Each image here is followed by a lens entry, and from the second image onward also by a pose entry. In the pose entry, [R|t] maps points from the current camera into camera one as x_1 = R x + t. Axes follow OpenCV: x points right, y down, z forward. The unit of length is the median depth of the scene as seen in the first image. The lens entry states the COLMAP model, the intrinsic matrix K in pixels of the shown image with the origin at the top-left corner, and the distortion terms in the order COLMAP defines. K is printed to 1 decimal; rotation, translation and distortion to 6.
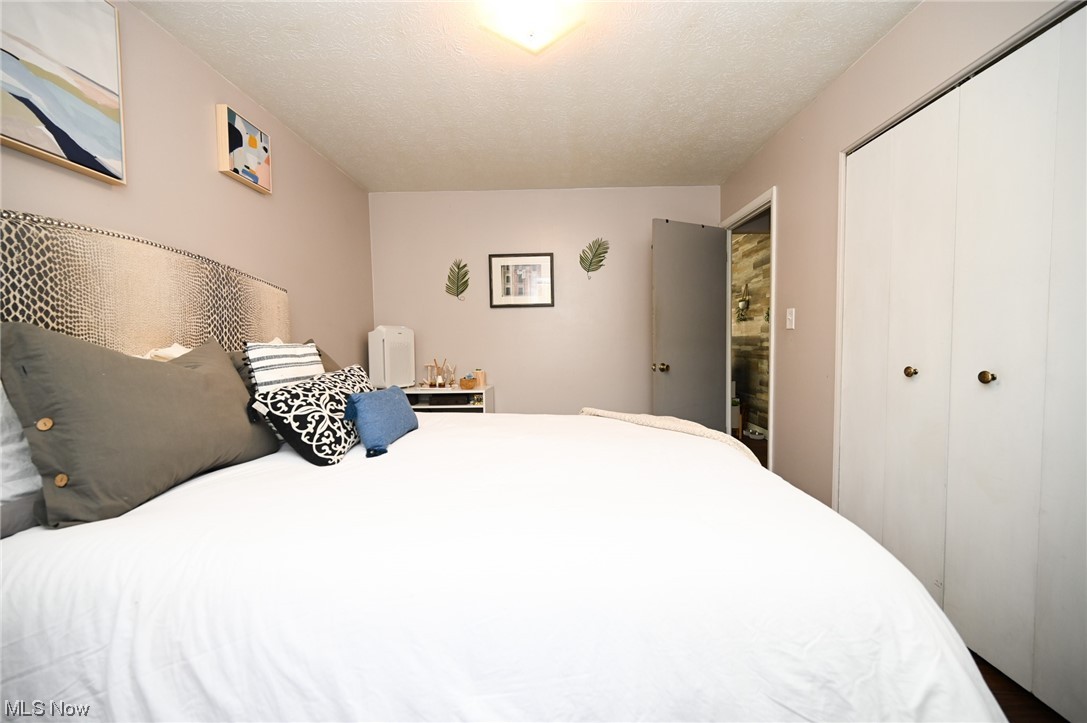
lens RADIAL K [[426.9, 0, 543.5], [0, 426.9, 361.5], [0, 0, 1]] dist [0.001123, -0.000132]
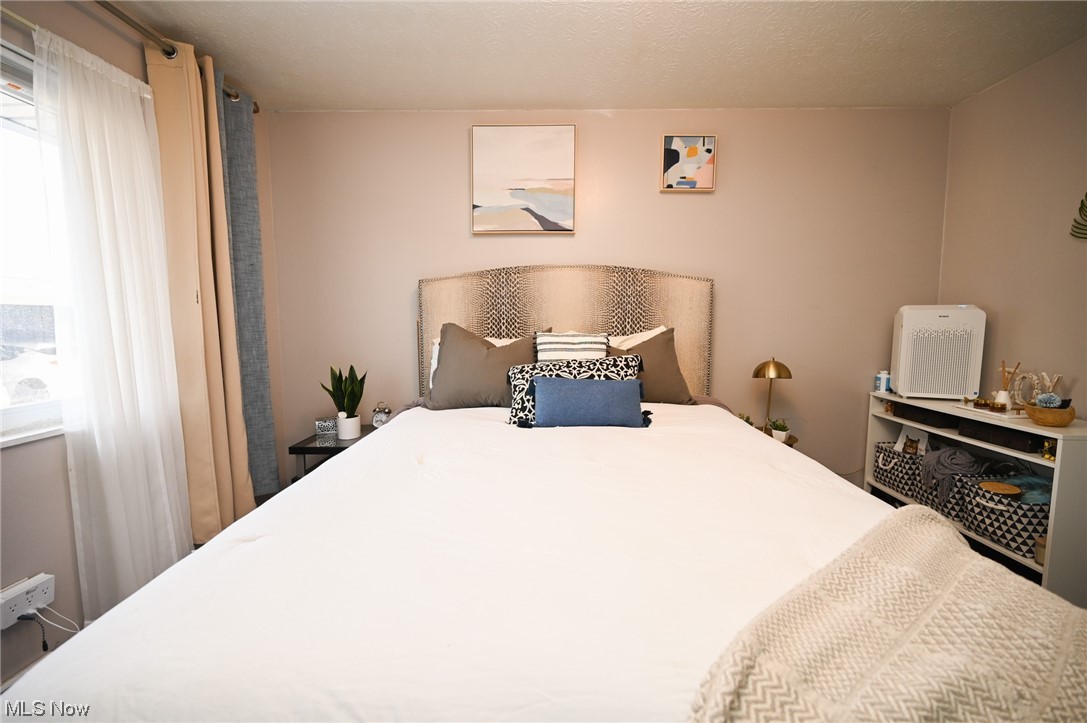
lens RADIAL K [[426.9, 0, 543.5], [0, 426.9, 361.5], [0, 0, 1]] dist [0.001123, -0.000132]
pose [[0.027007, 0.104425, -0.994166, 0.576769], [-0.045187, 0.993640, 0.103142, -0.070021], [0.998613, 0.042137, 0.031554, 0.695178]]
